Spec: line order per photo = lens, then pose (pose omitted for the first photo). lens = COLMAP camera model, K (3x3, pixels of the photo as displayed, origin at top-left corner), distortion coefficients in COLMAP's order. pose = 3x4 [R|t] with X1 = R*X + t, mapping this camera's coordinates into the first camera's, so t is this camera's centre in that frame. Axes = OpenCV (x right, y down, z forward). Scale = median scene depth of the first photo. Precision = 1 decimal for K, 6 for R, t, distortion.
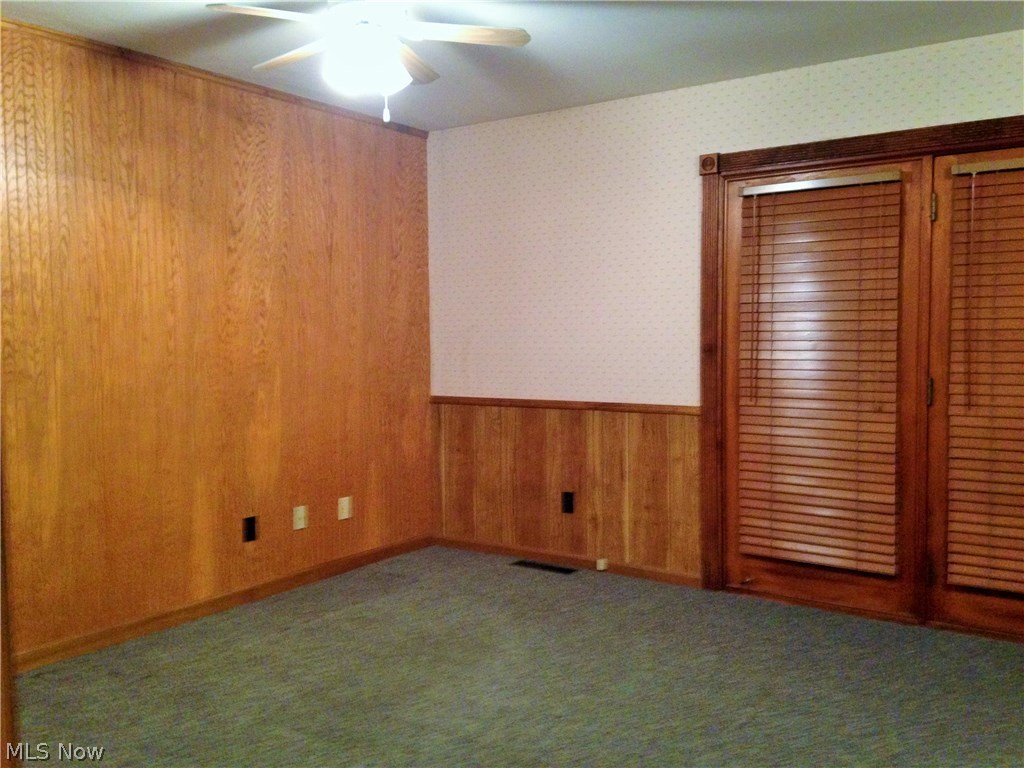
lens RADIAL K [[932.4, 0, 512.0], [0, 932.4, 384.0], [0, 0, 1]] dist [0.213506, -0.309182]
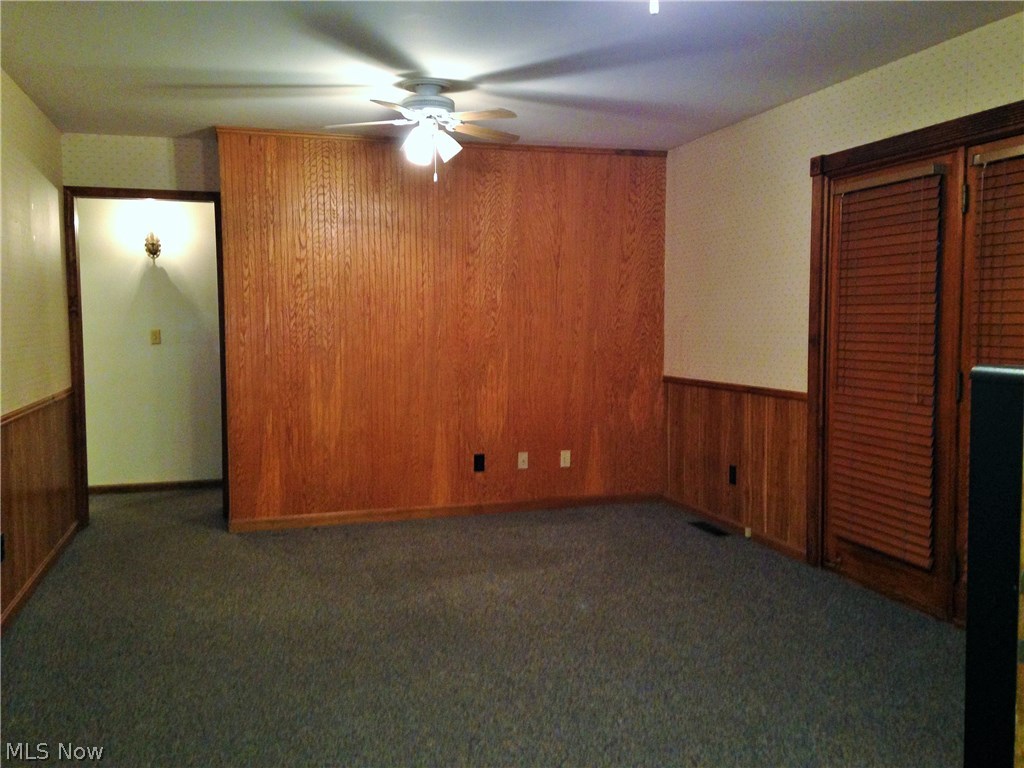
lens RADIAL K [[932.4, 0, 512.0], [0, 932.4, 384.0], [0, 0, 1]] dist [0.213506, -0.309182]
pose [[0.783338, 0.047258, -0.619797, 0.614773], [-0.037375, 0.998883, 0.028925, -0.005465], [0.620471, 0.000507, 0.784229, -0.052392]]
